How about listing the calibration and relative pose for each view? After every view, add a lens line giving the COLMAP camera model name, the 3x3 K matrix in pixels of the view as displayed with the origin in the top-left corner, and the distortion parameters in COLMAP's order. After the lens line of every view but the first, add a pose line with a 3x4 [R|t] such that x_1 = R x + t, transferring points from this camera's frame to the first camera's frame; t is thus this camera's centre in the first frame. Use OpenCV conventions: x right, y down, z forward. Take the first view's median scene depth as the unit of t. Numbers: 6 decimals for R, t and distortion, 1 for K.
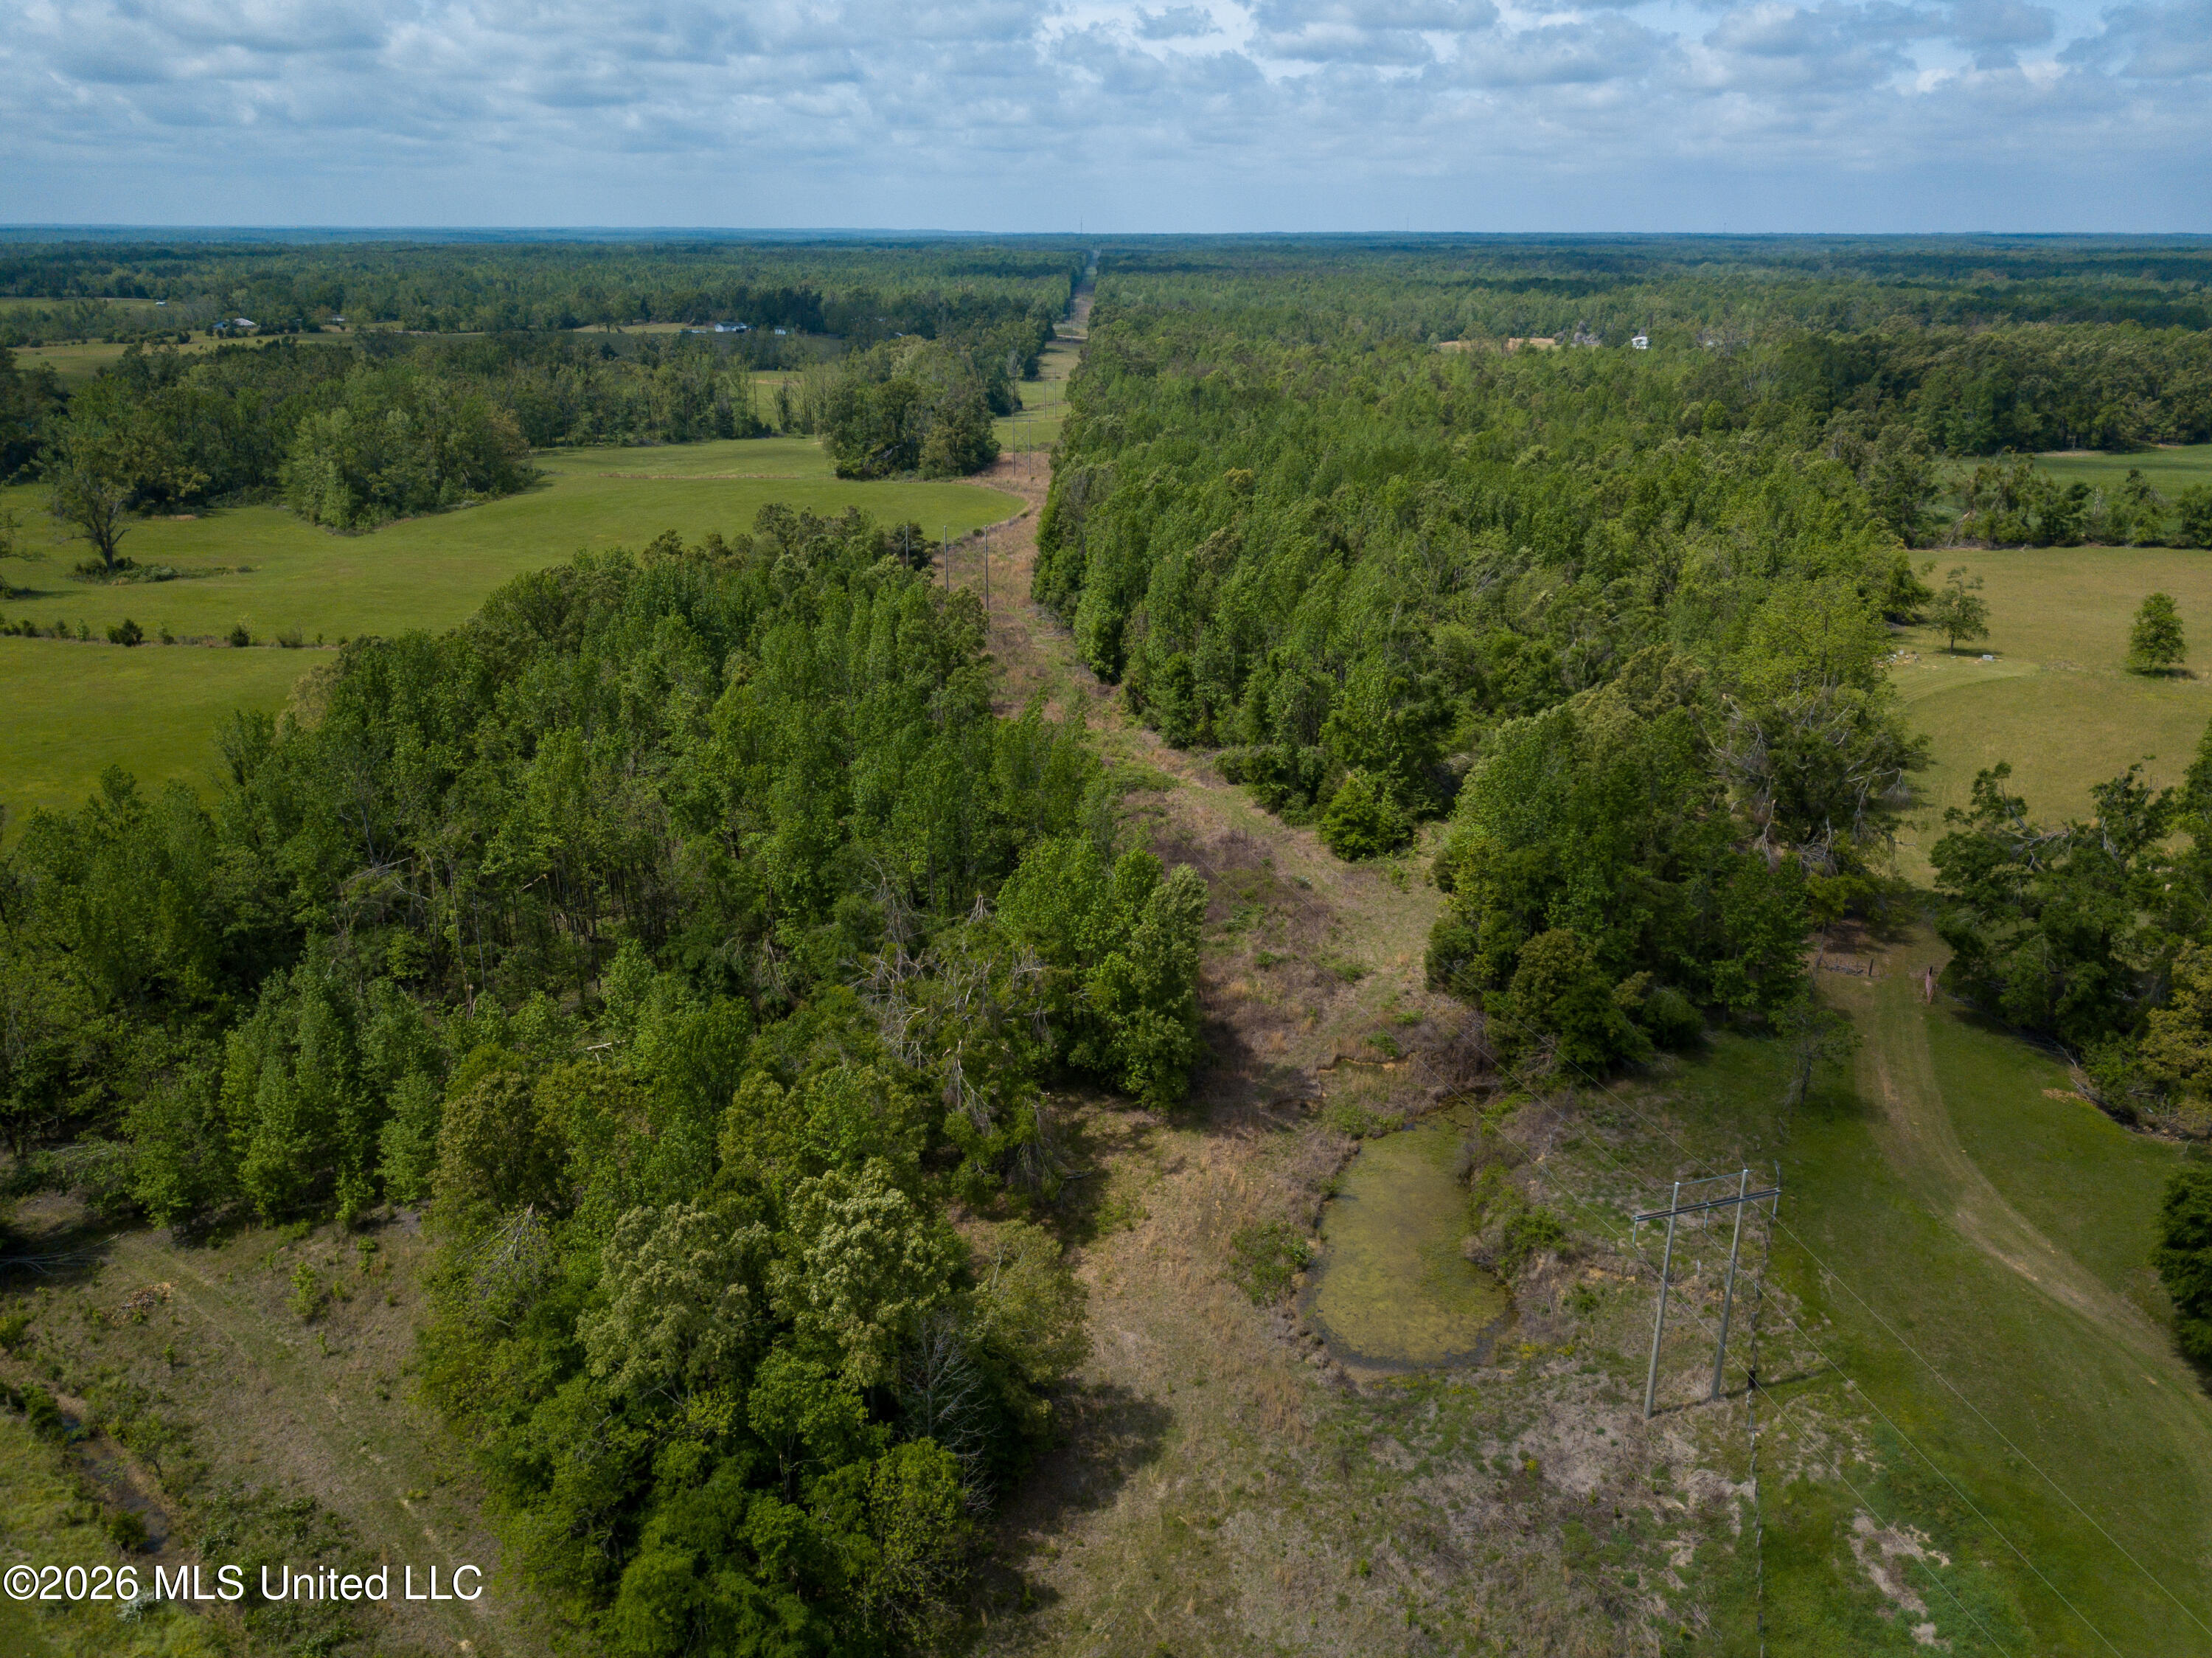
lens RADIAL K [[1753.8, 0, 1101.2], [0, 1753.8, 773.6], [0, 0, 1]] dist [-0.000075, -0.006205]
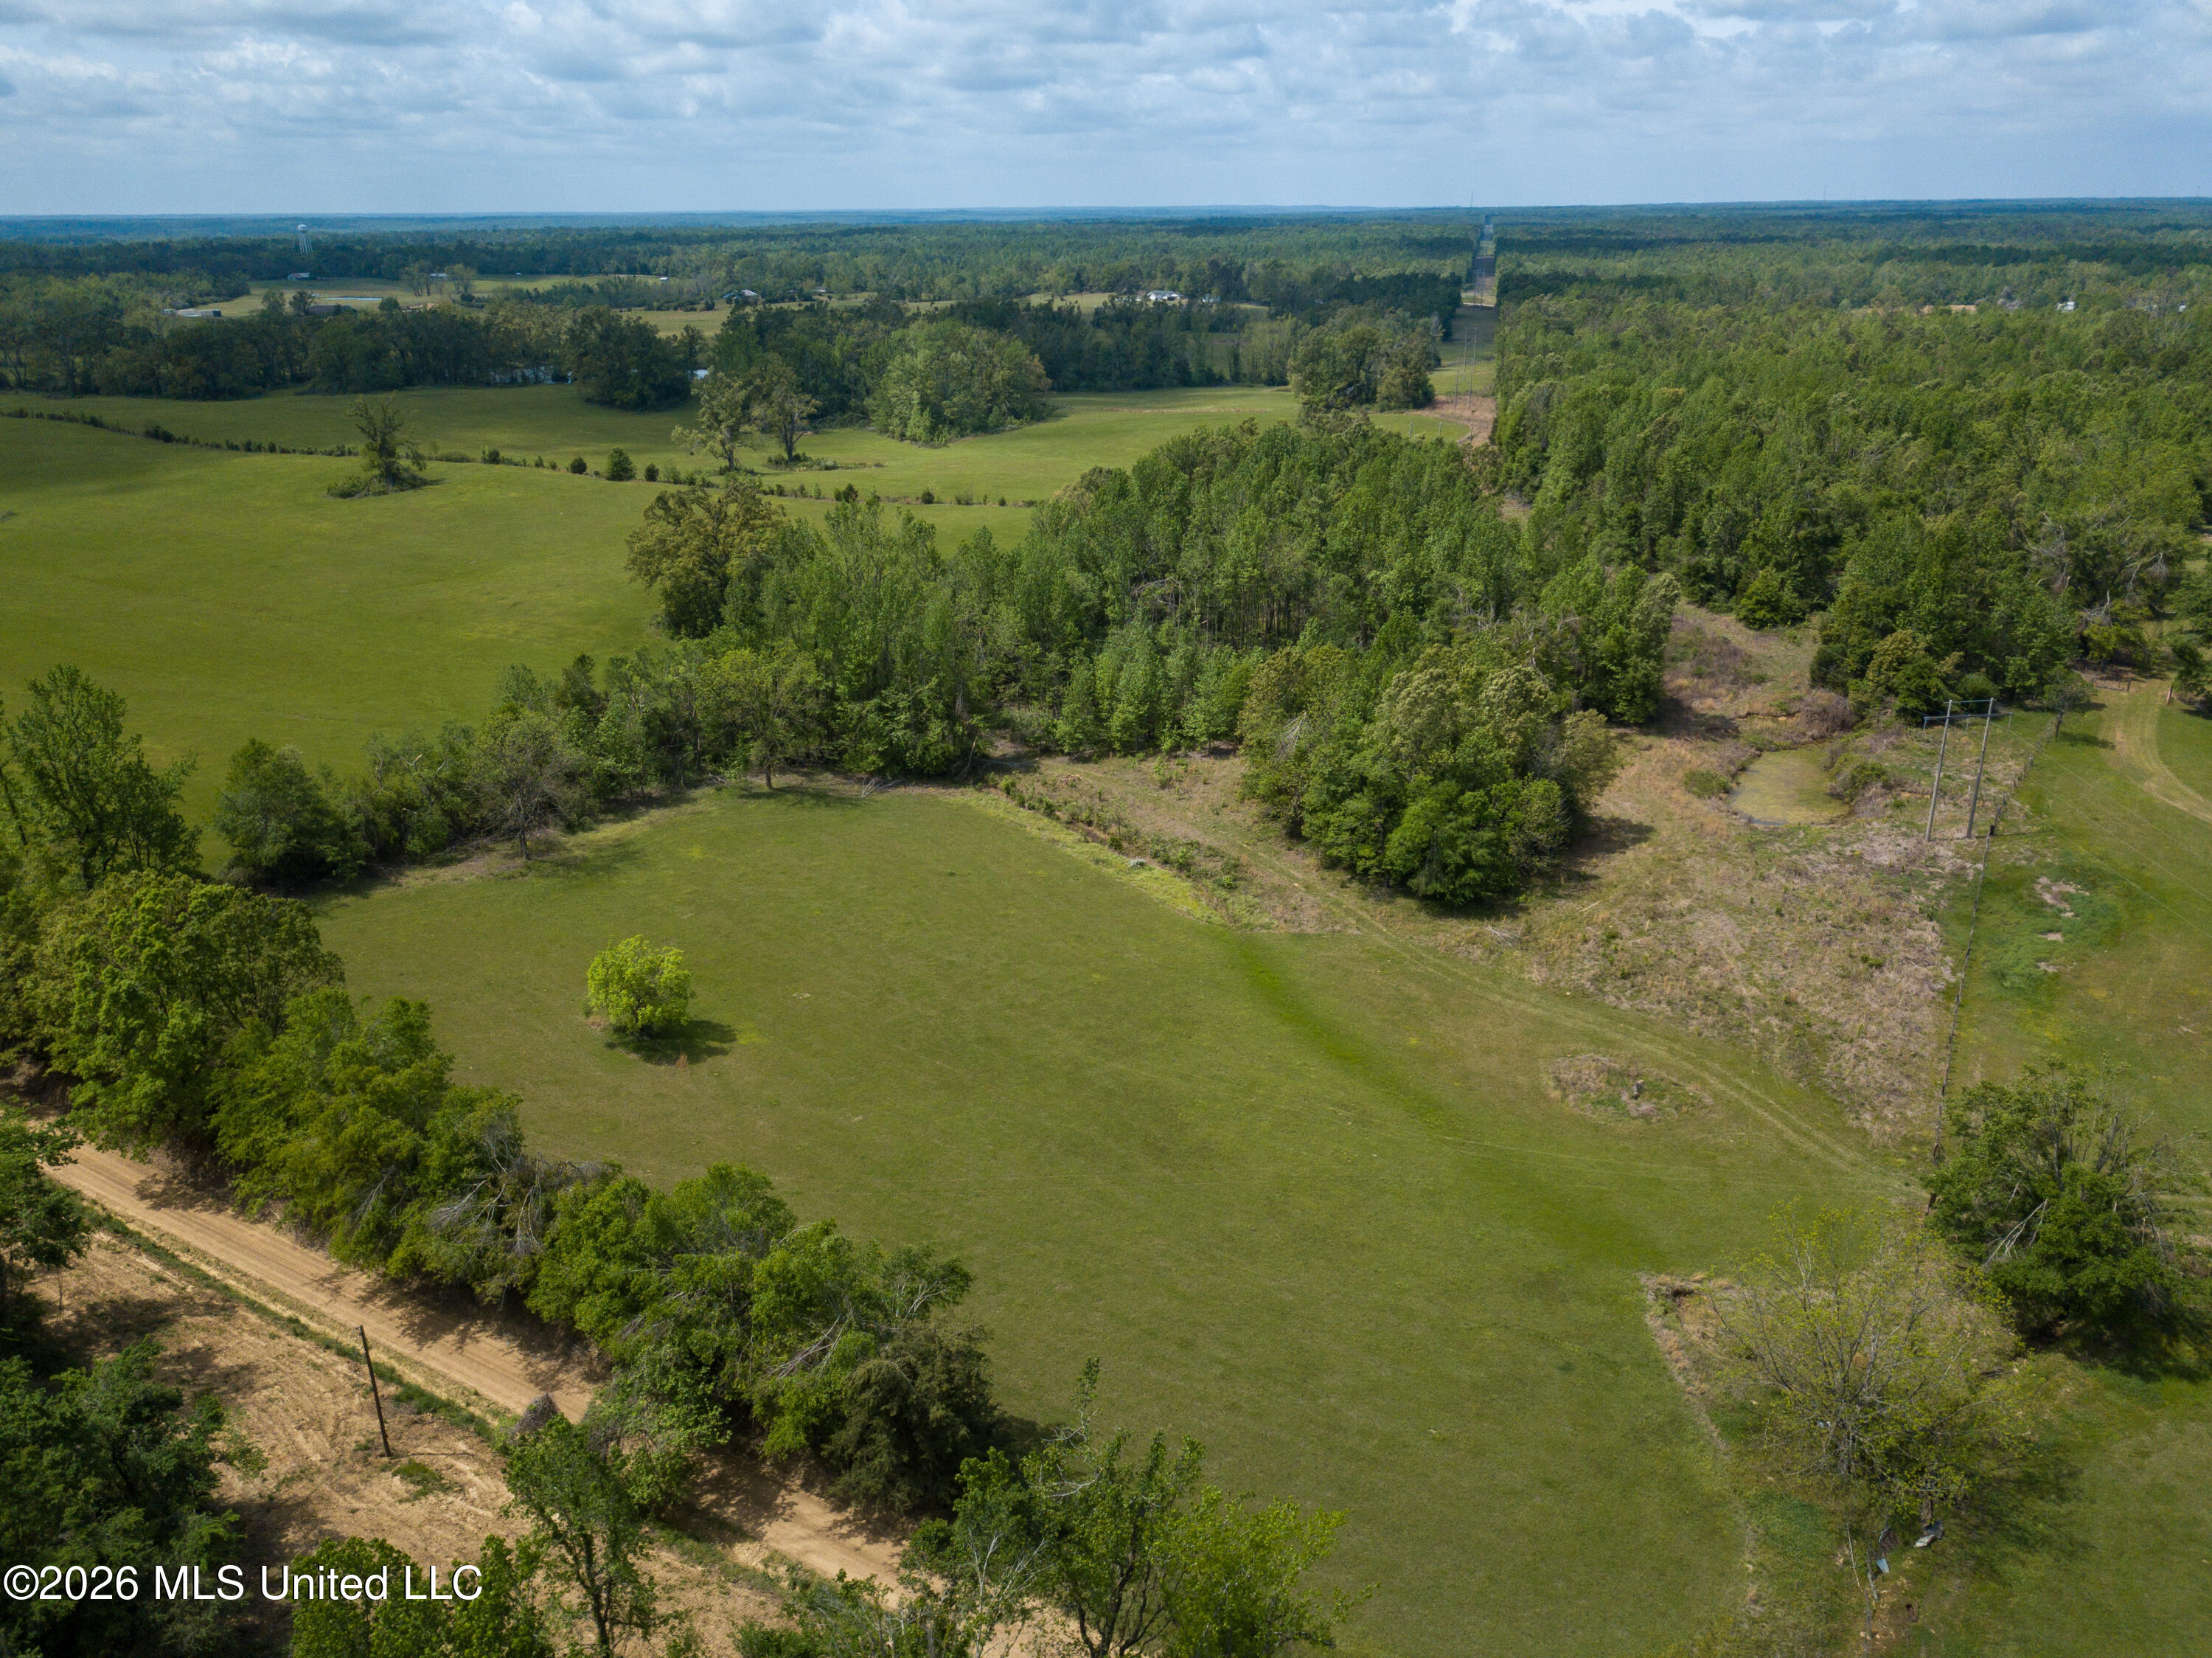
lens RADIAL K [[1710.8, 0, 1062.2], [0, 1710.8, 828.9], [0, 0, 1]] dist [0.016692, -0.036463]
pose [[0.973584, 0.064625, -0.218991, -0.095034], [-0.053965, 0.997064, 0.054318, 0.163112], [0.221859, -0.041065, 0.974214, -0.507291]]
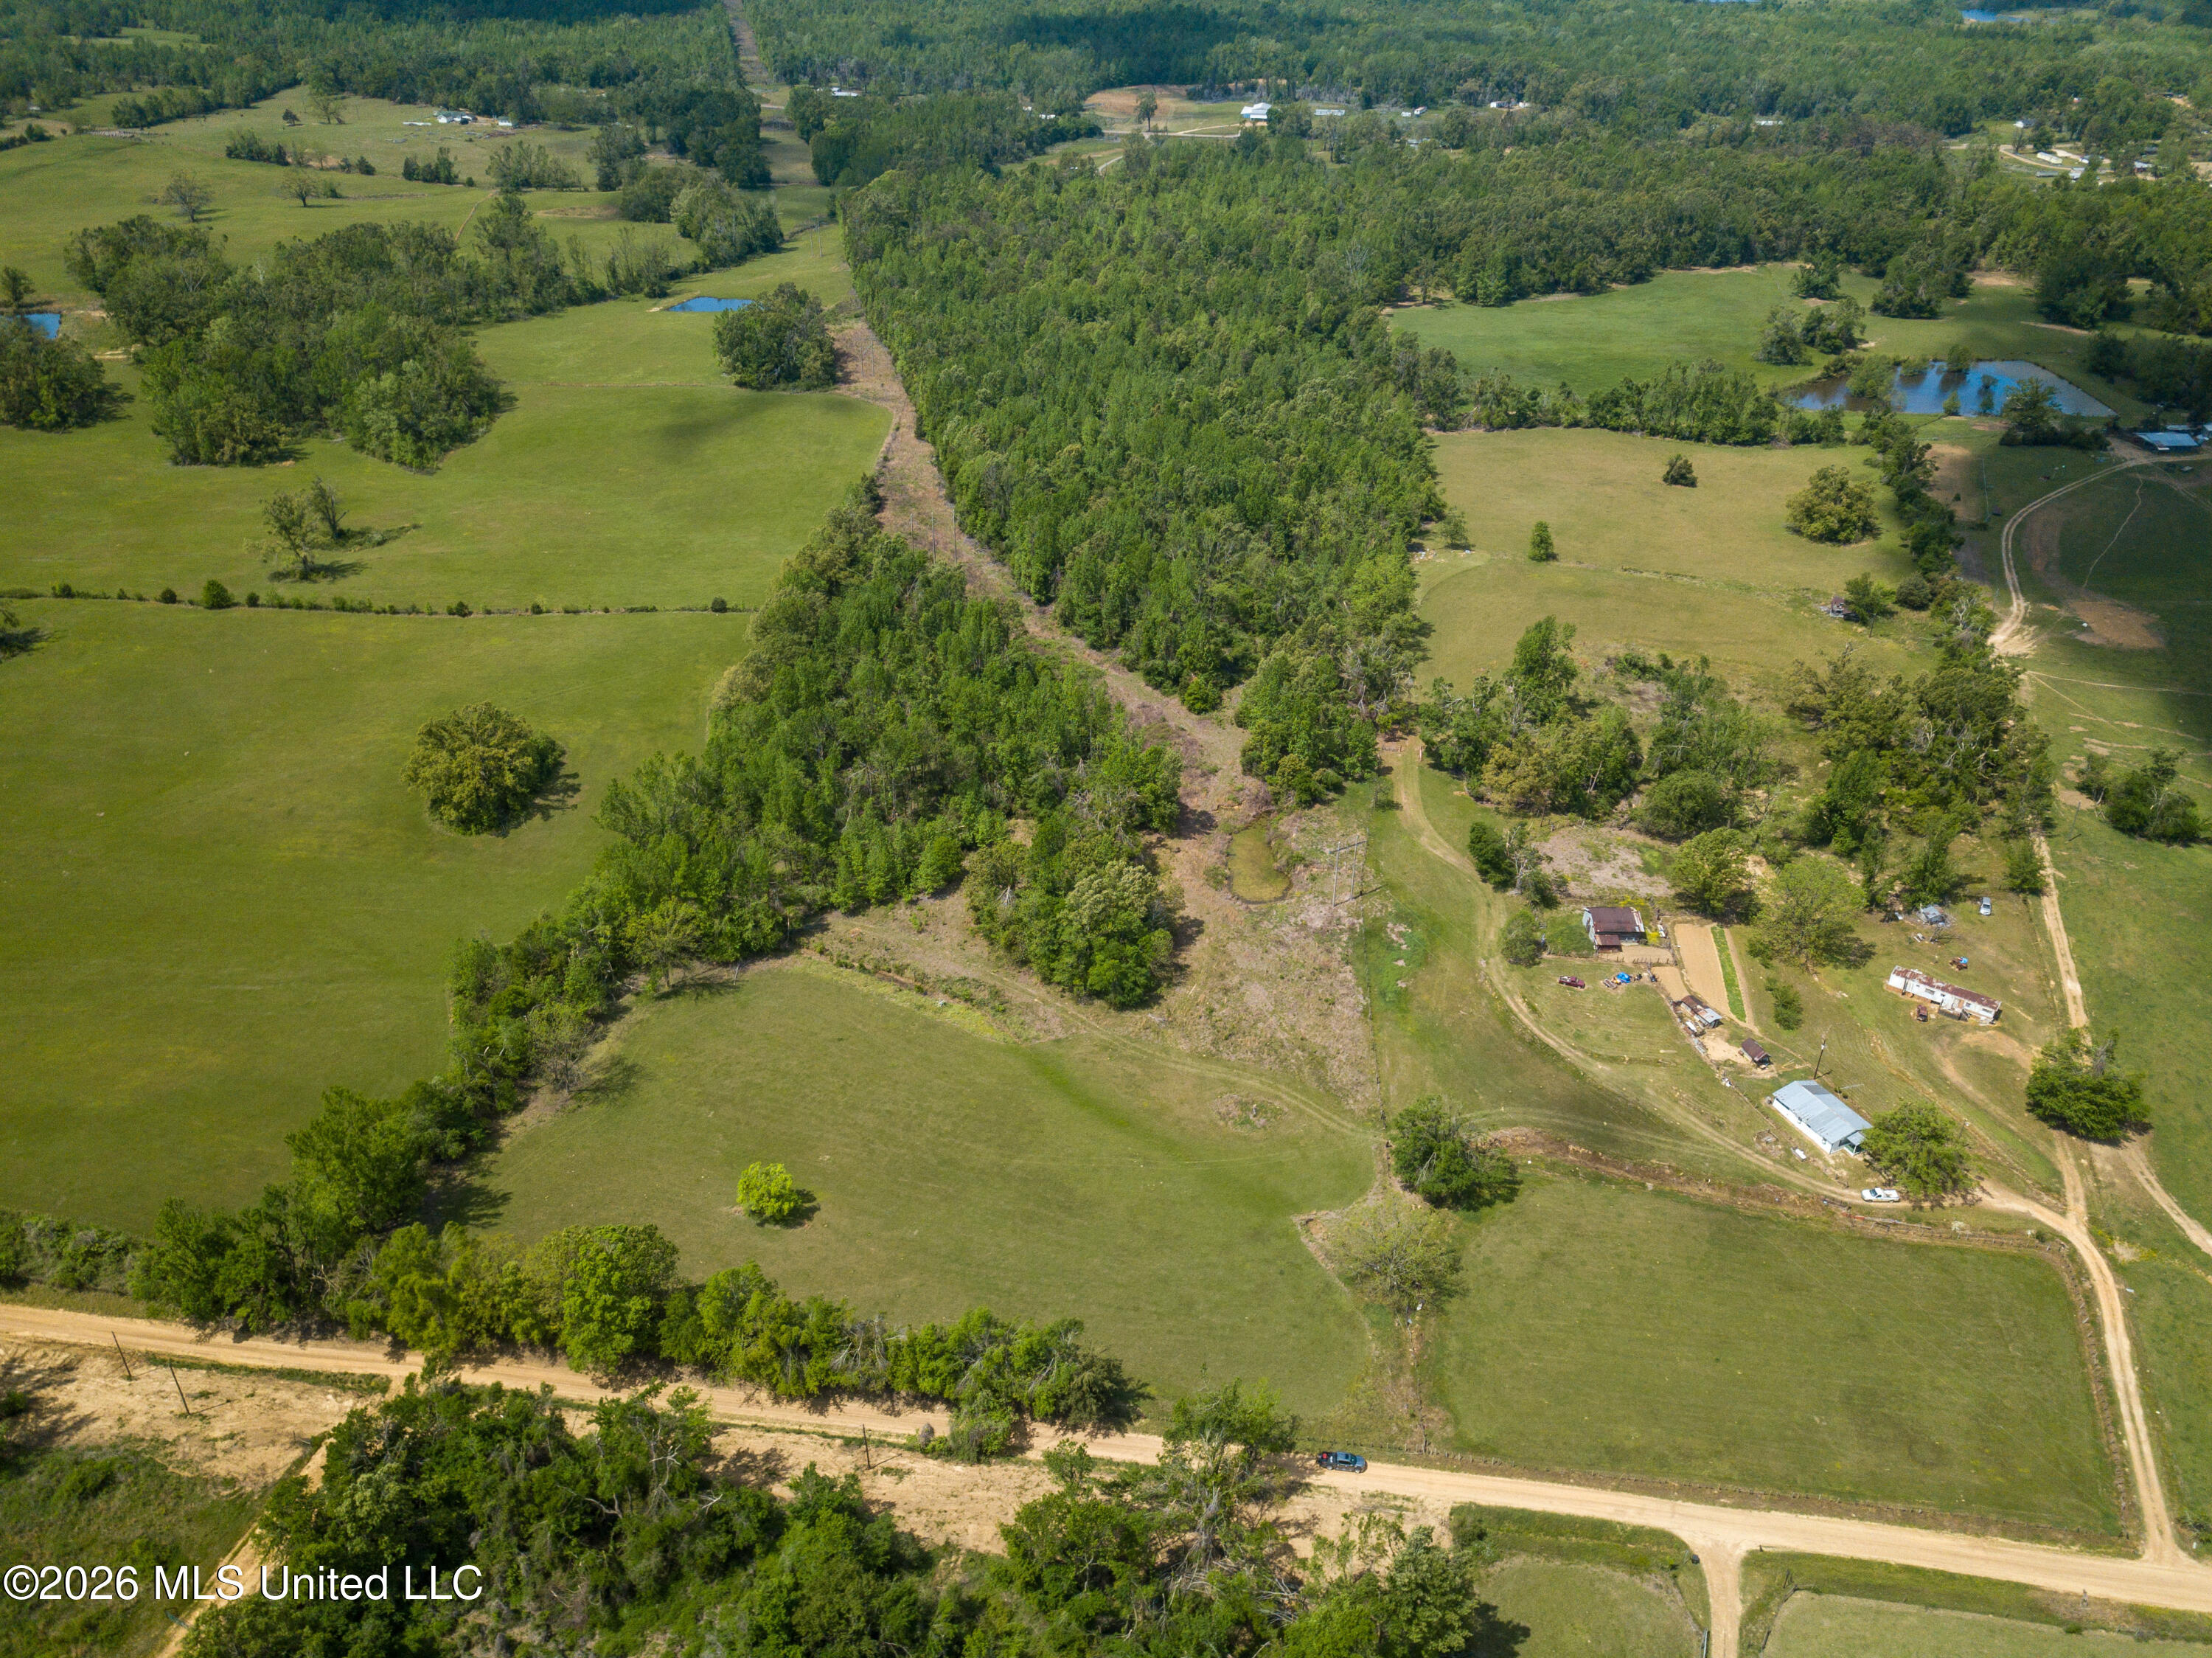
lens RADIAL K [[1703.5, 0, 1060.2], [0, 1703.5, 824.1], [0, 0, 1]] dist [0.011061, -0.003205]
pose [[0.980172, -0.111125, 0.164053, -0.419908], [0.070574, 0.969428, 0.235007, -0.348170], [-0.185152, -0.218769, 0.958049, -1.168959]]
